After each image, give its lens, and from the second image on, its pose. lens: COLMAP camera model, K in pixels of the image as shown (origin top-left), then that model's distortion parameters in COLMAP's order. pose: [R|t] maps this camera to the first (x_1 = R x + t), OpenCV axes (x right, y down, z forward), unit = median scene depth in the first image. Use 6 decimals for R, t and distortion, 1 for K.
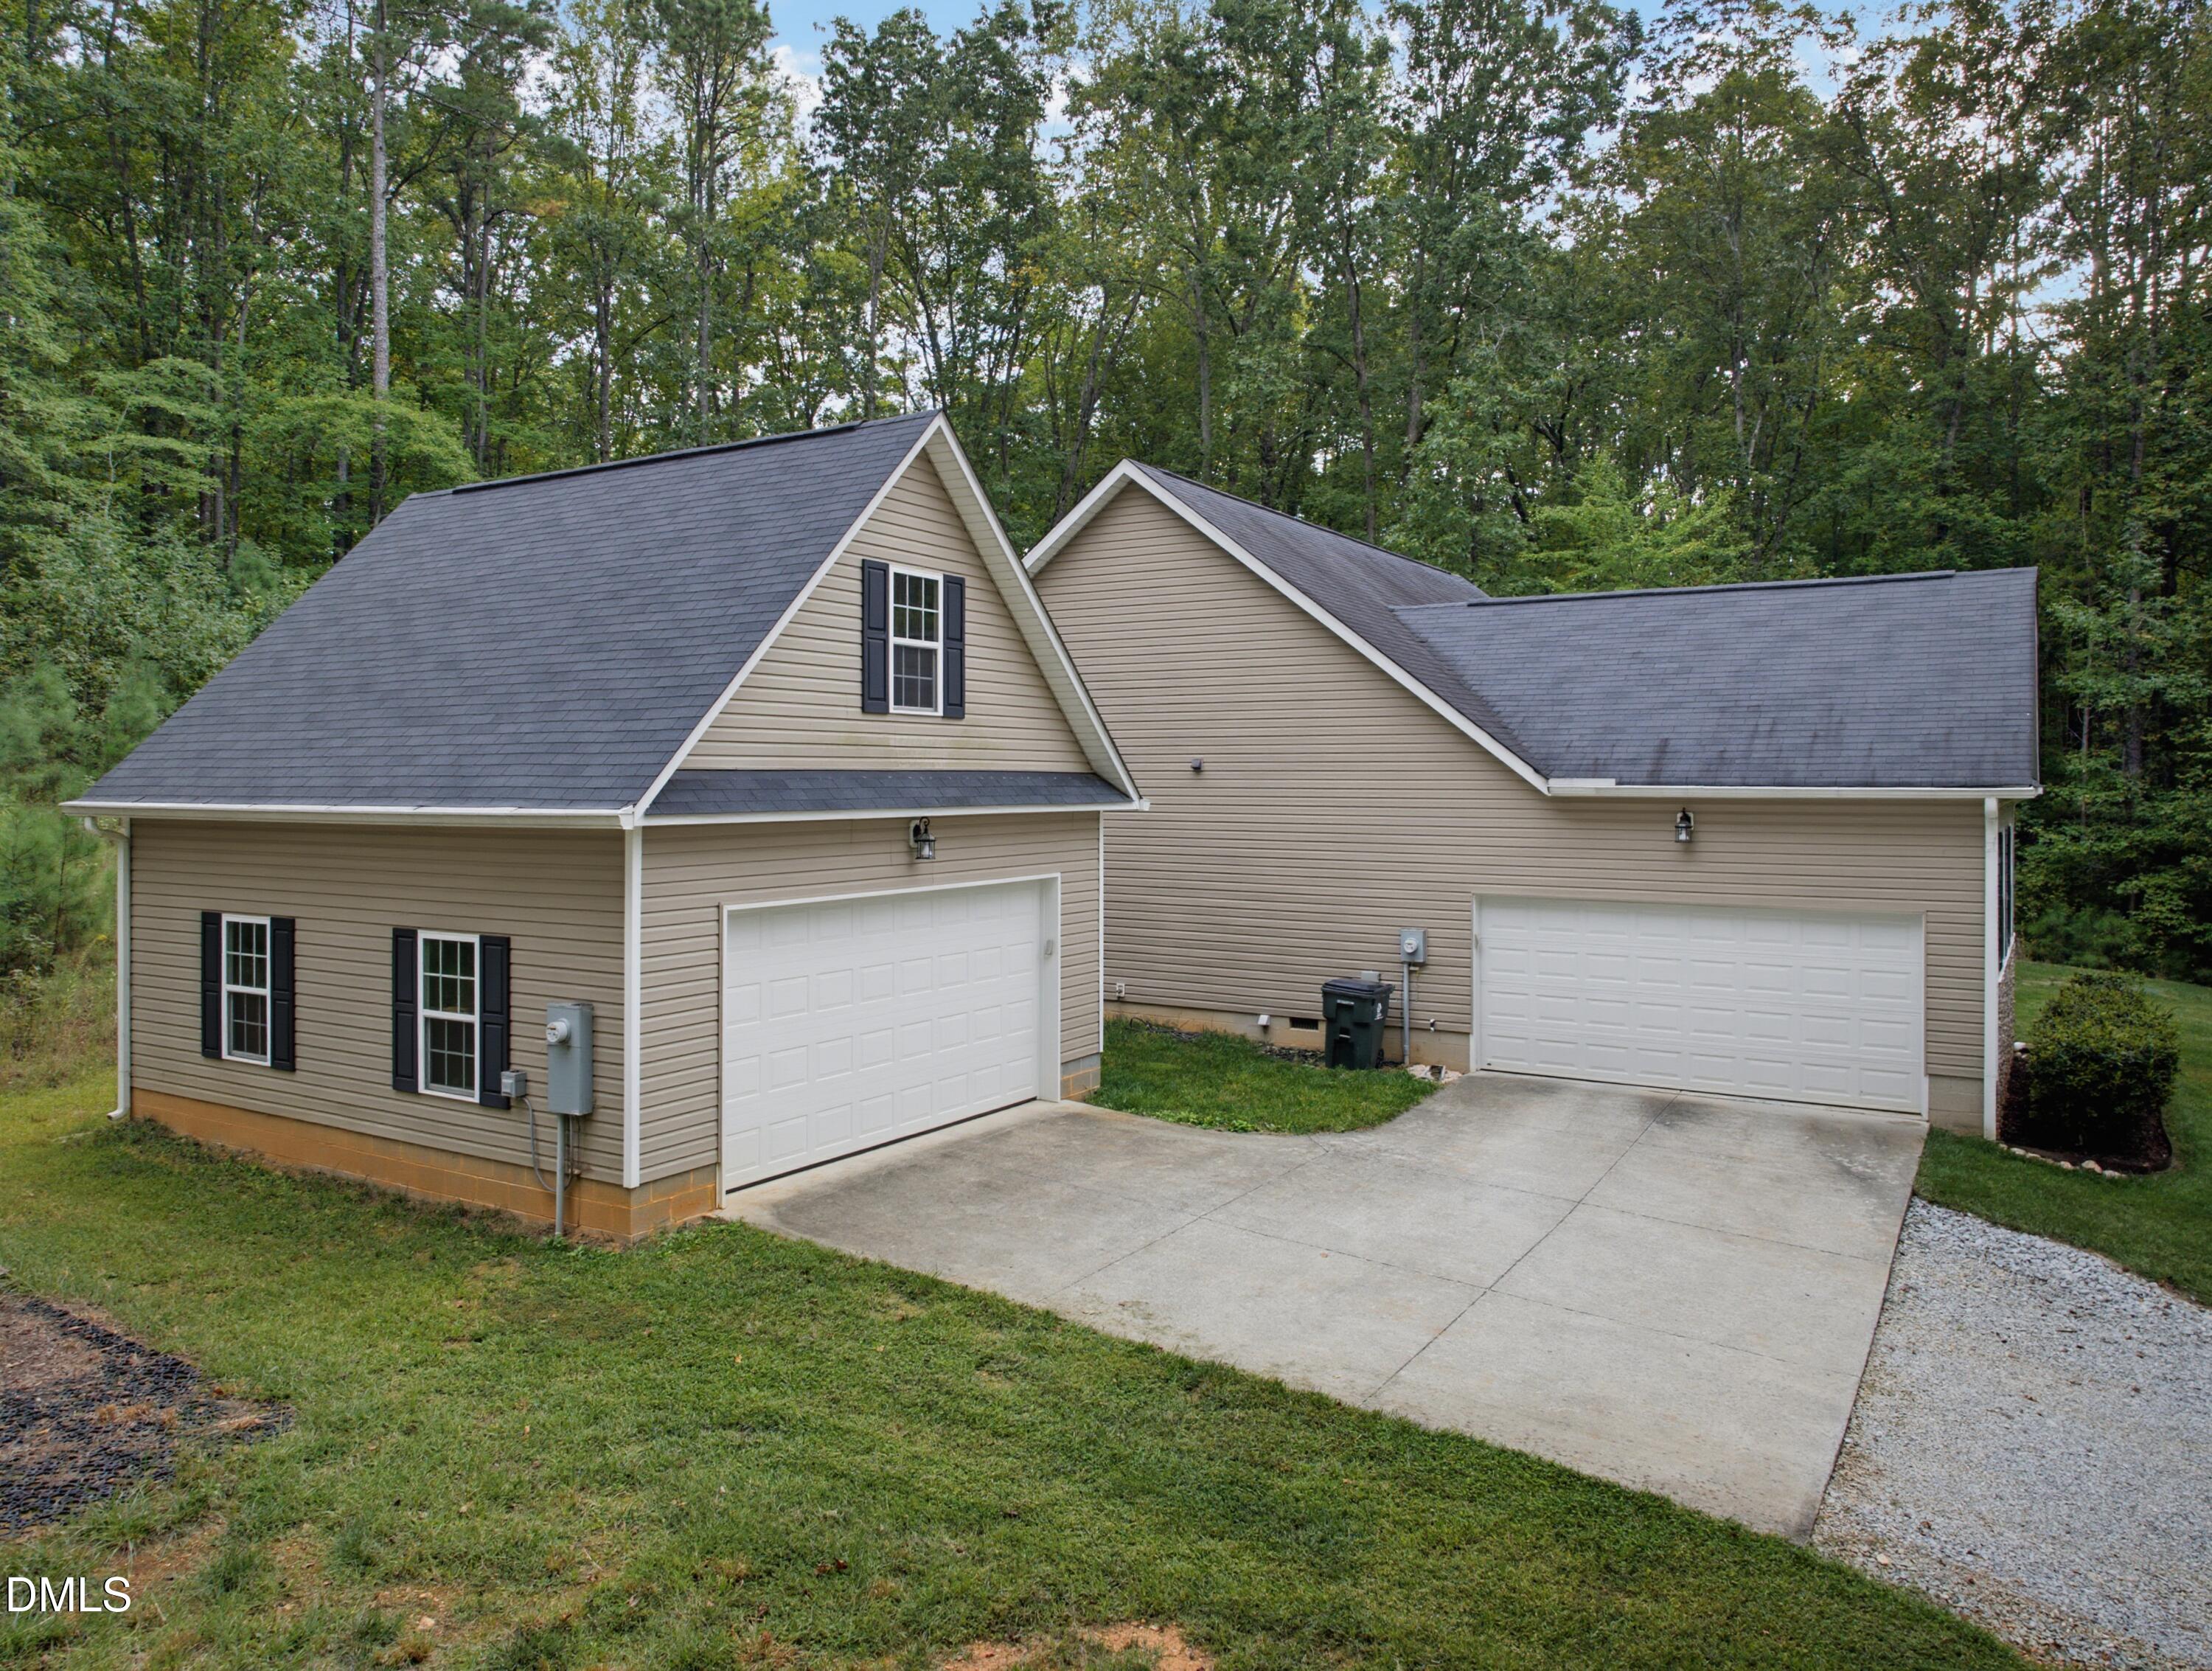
lens RADIAL K [[1568.6, 0, 1106.0], [0, 1568.6, 835.5], [0, 0, 1]] dist [-0.029923, 0.000345]
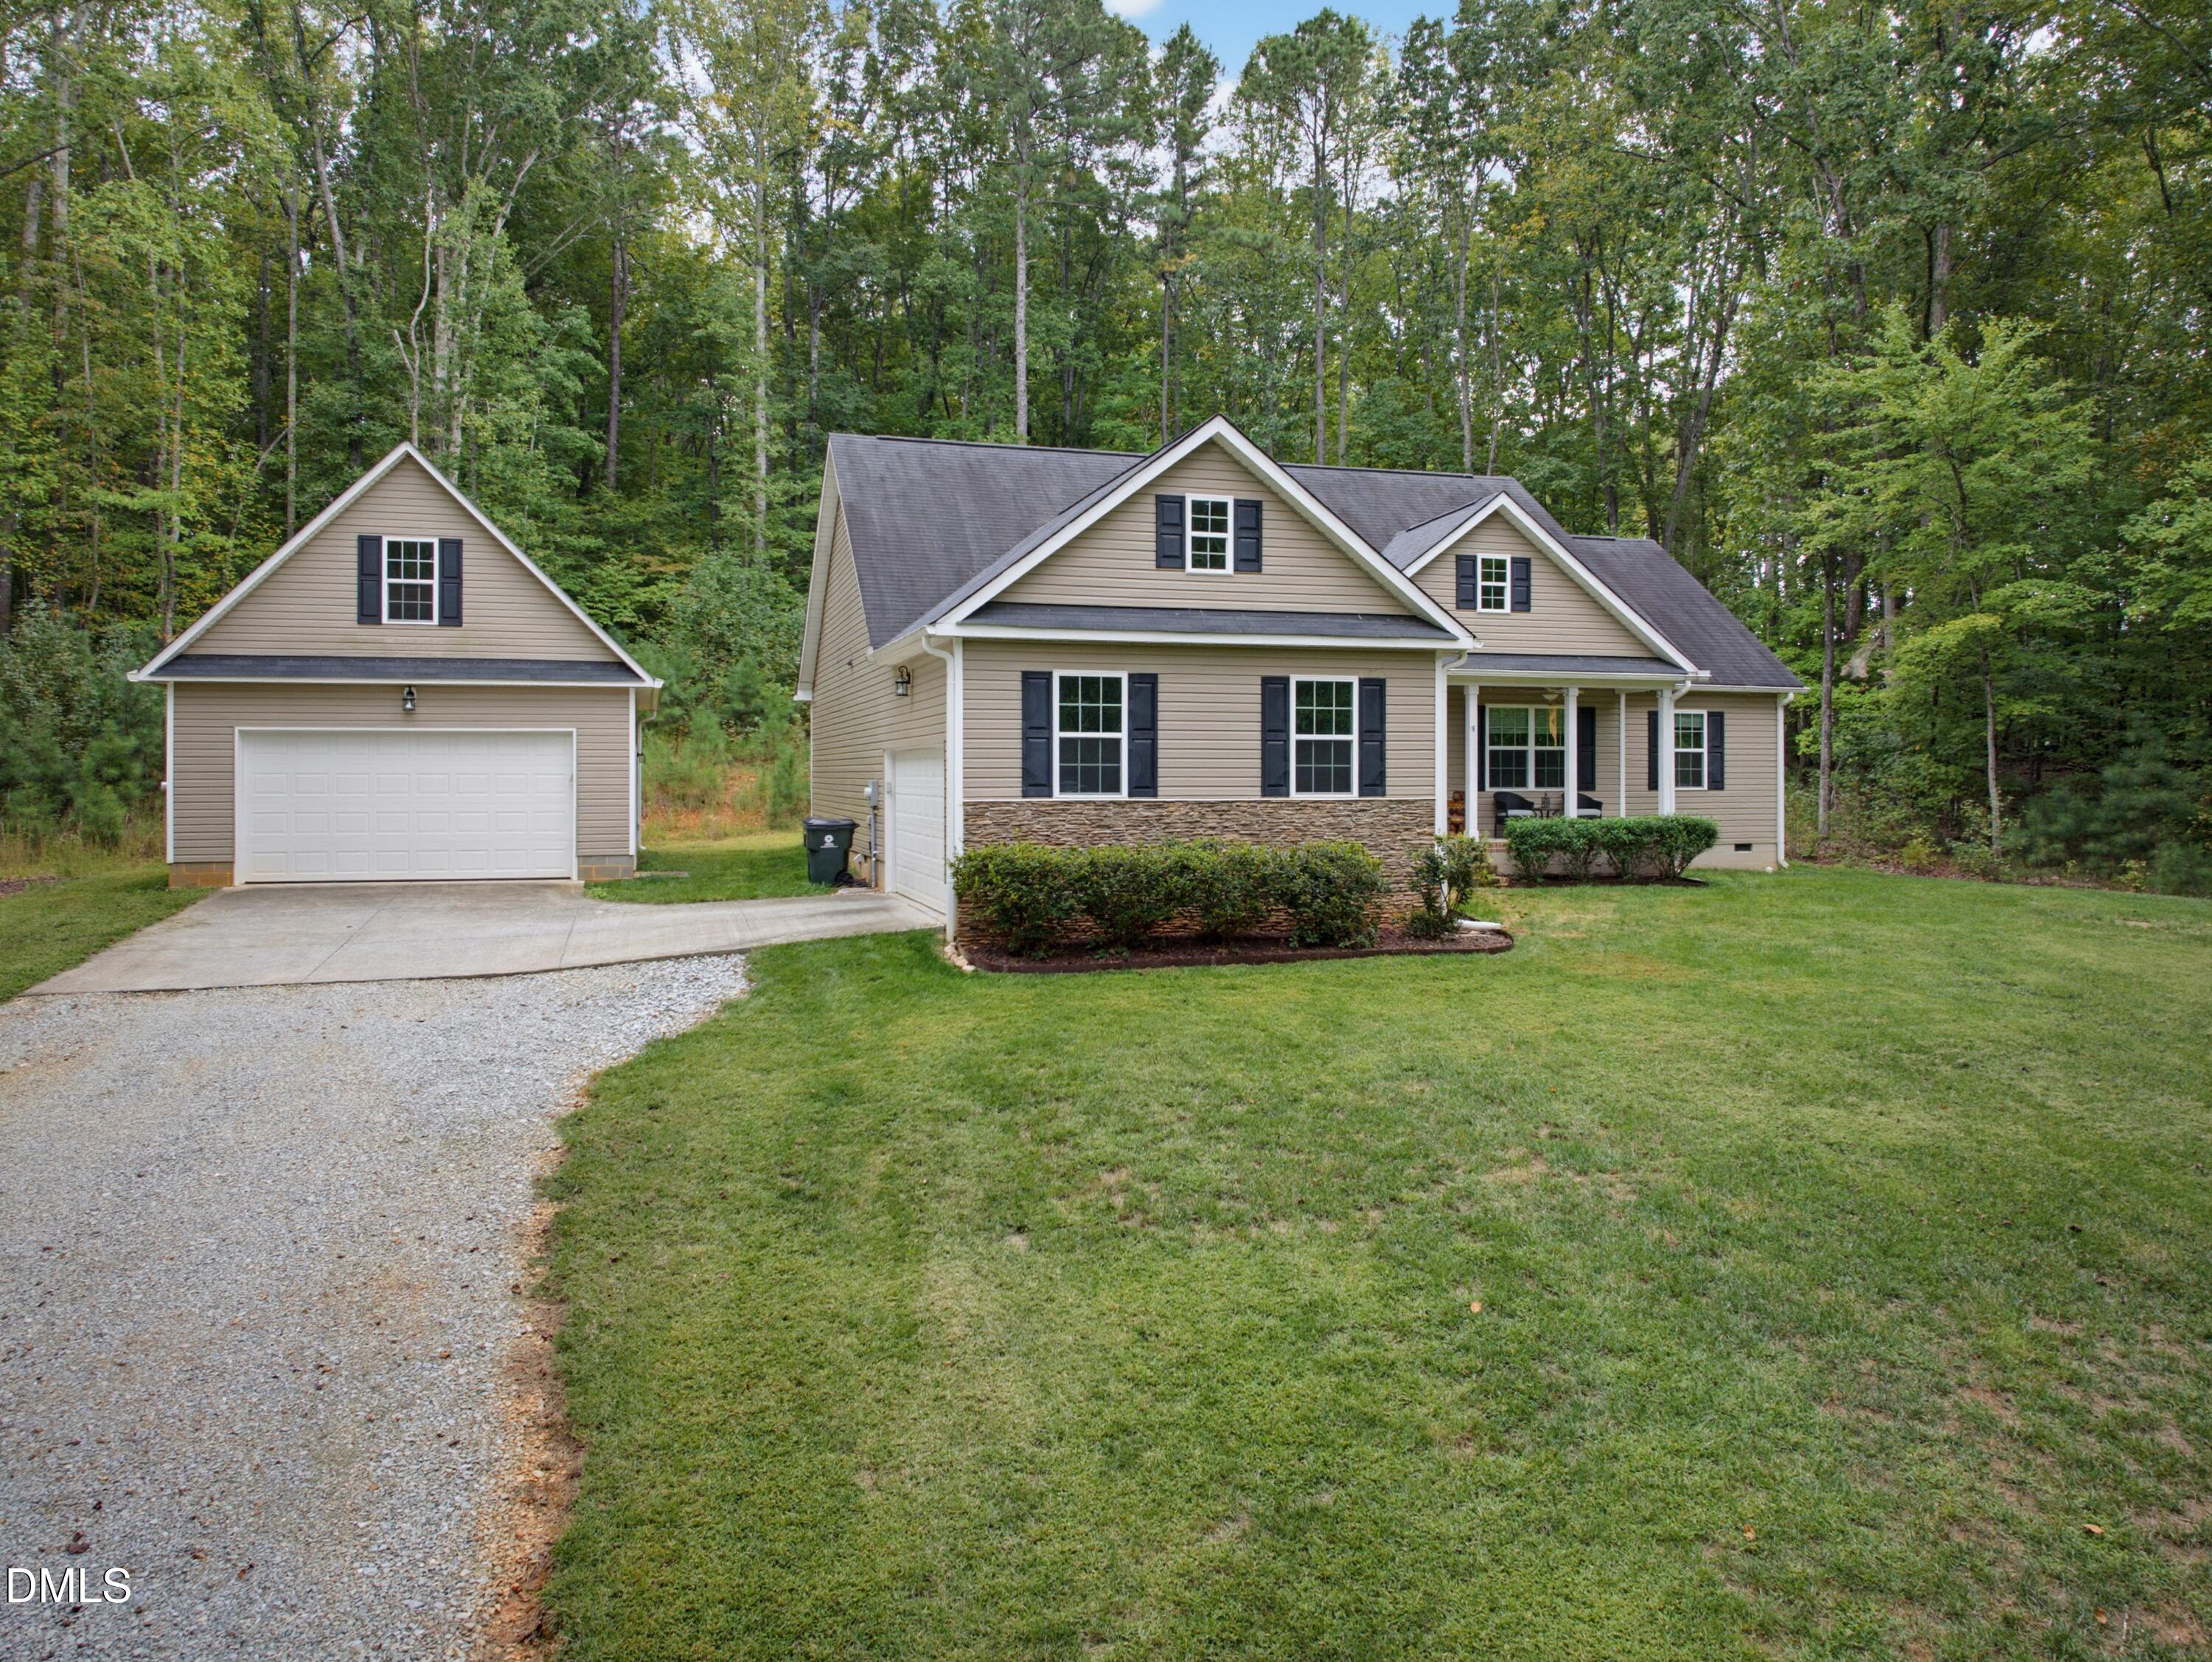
lens RADIAL K [[1558.5, 0, 1106.0], [0, 1558.5, 775.0], [0, 0, 1]] dist [-0.003653, -0.001009]
pose [[0.730919, -0.005123, -0.682445, 1.564071], [-0.021485, 0.999303, -0.030513, 0.119043], [0.682126, 0.036965, 0.730300, 0.303960]]
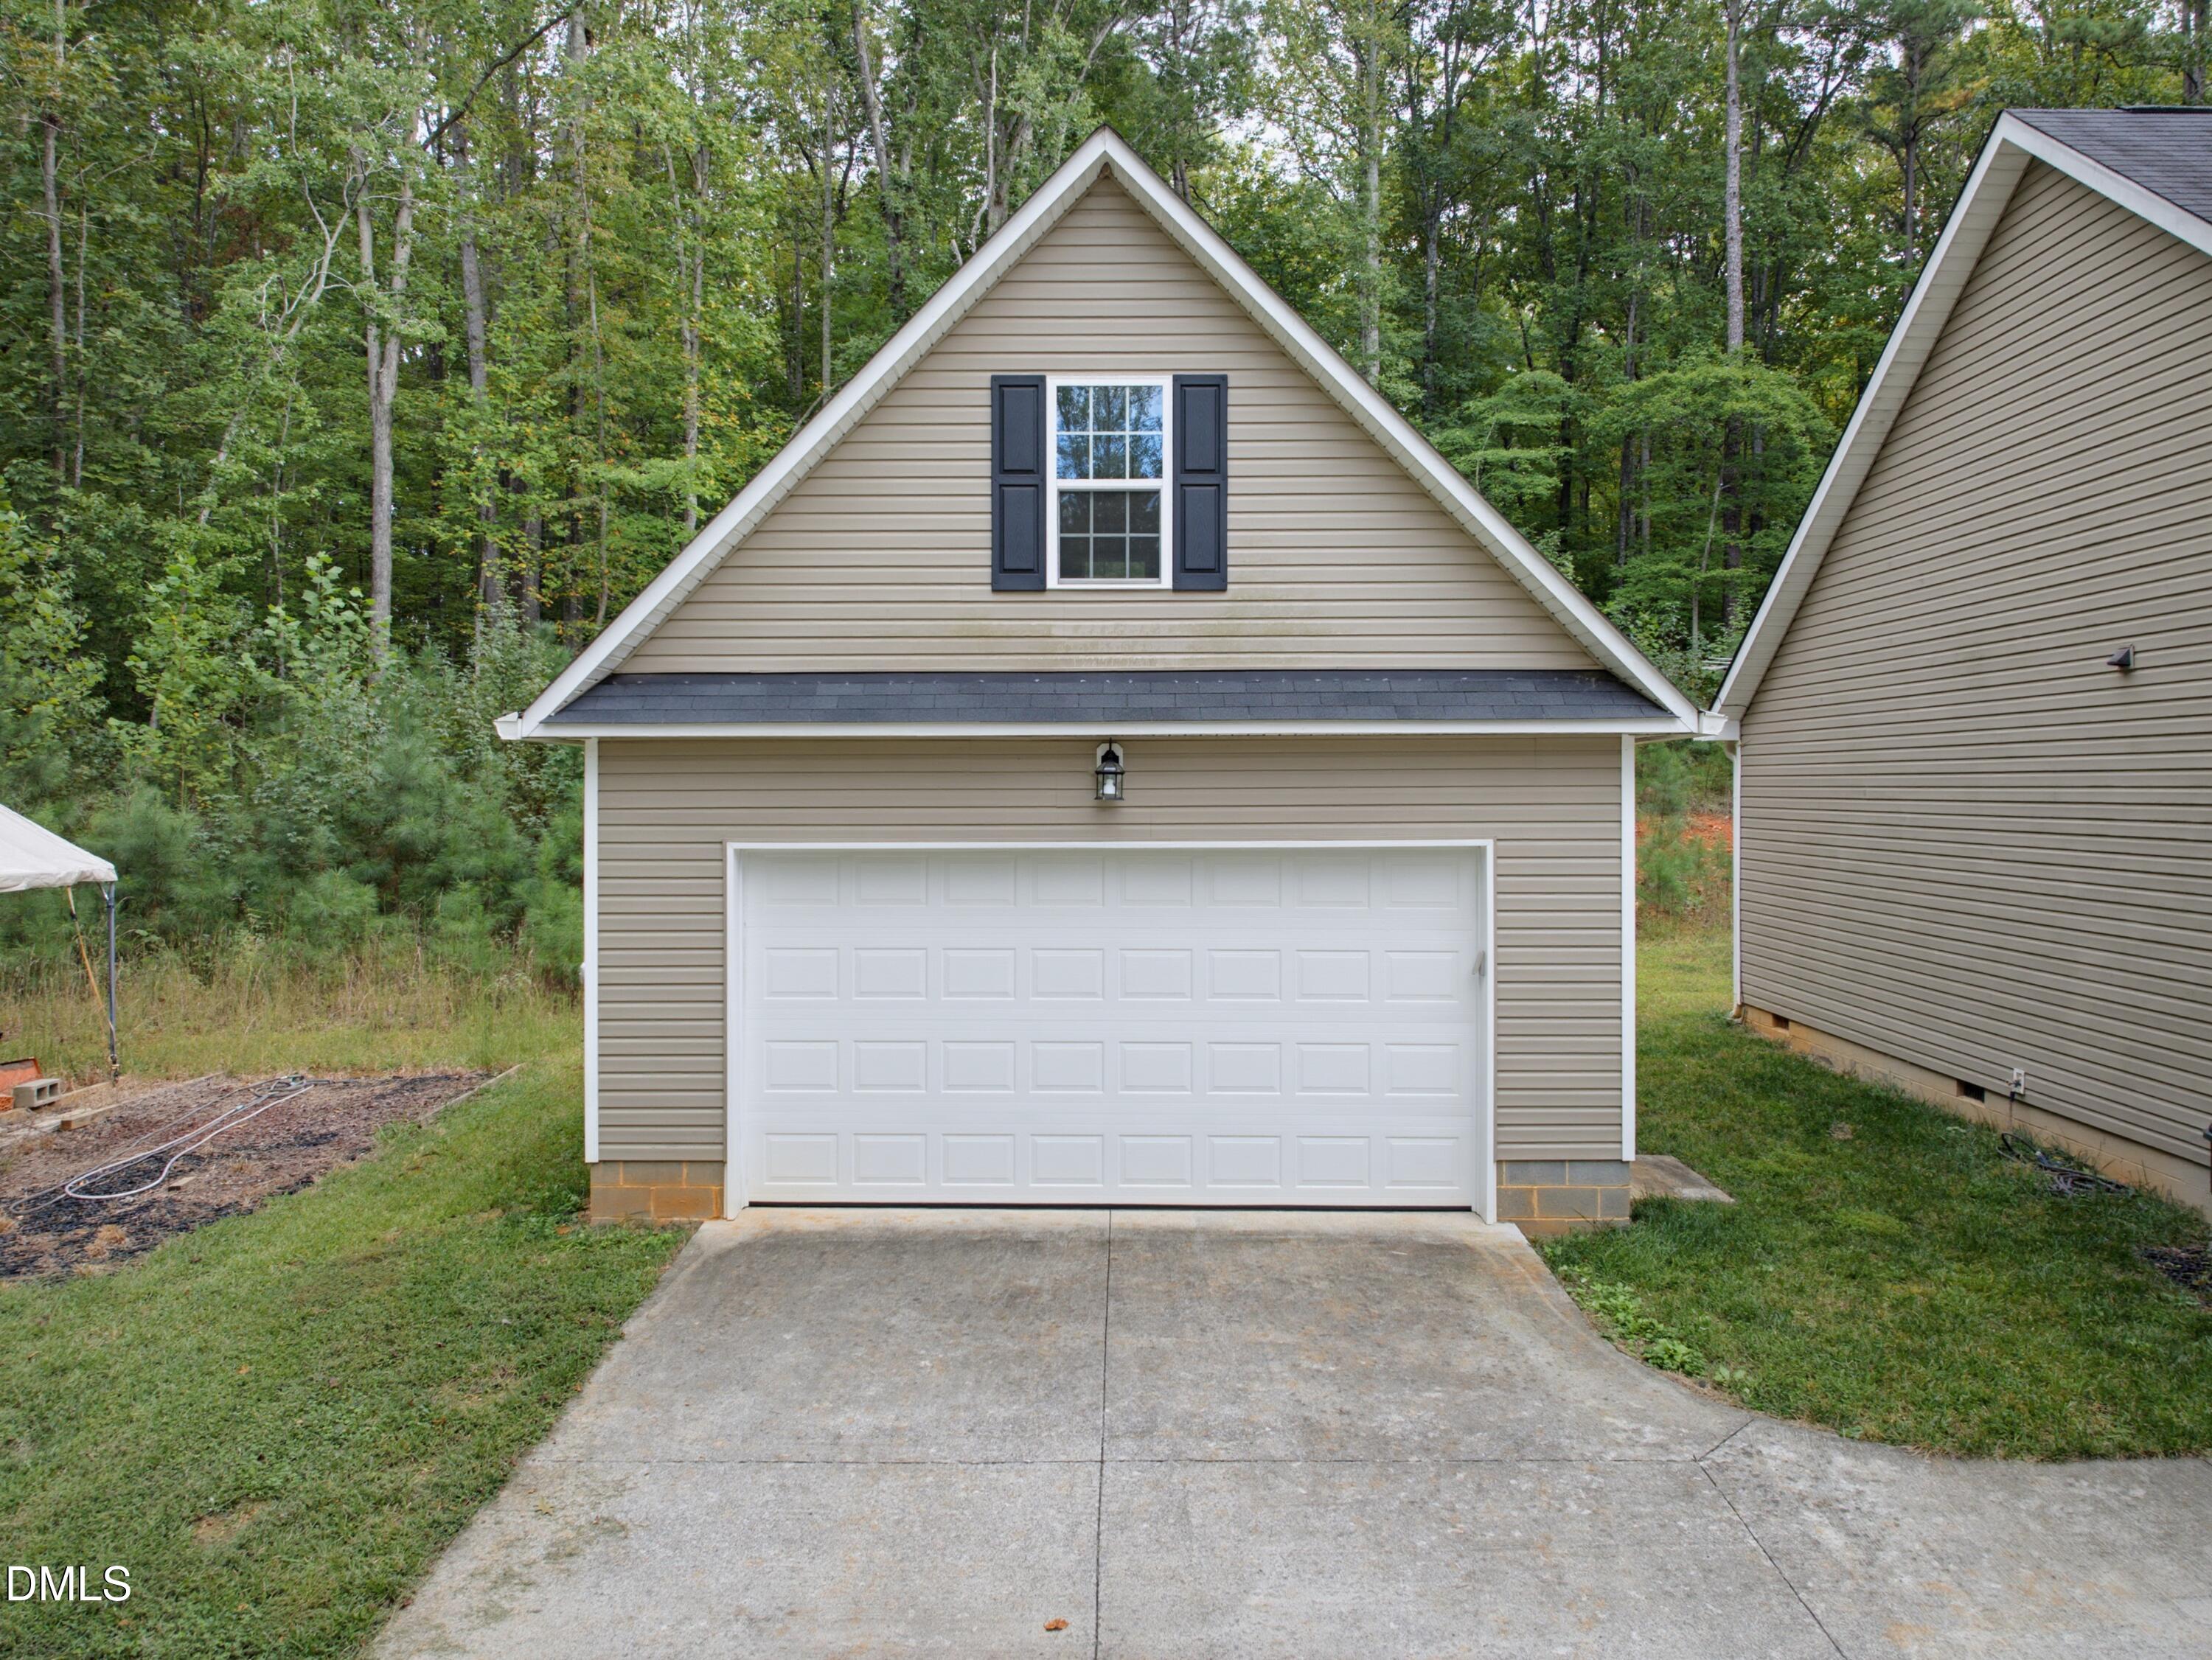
lens RADIAL K [[1510.9, 0, 1107.3], [0, 1510.9, 834.5], [0, 0, 1]] dist [-0.004811, 0.002600]
pose [[0.499782, 0.023695, -0.865827, 0.456542], [-0.030077, 0.999498, 0.009992, 0.023769], [0.865629, 0.021047, 0.500244, 0.677997]]
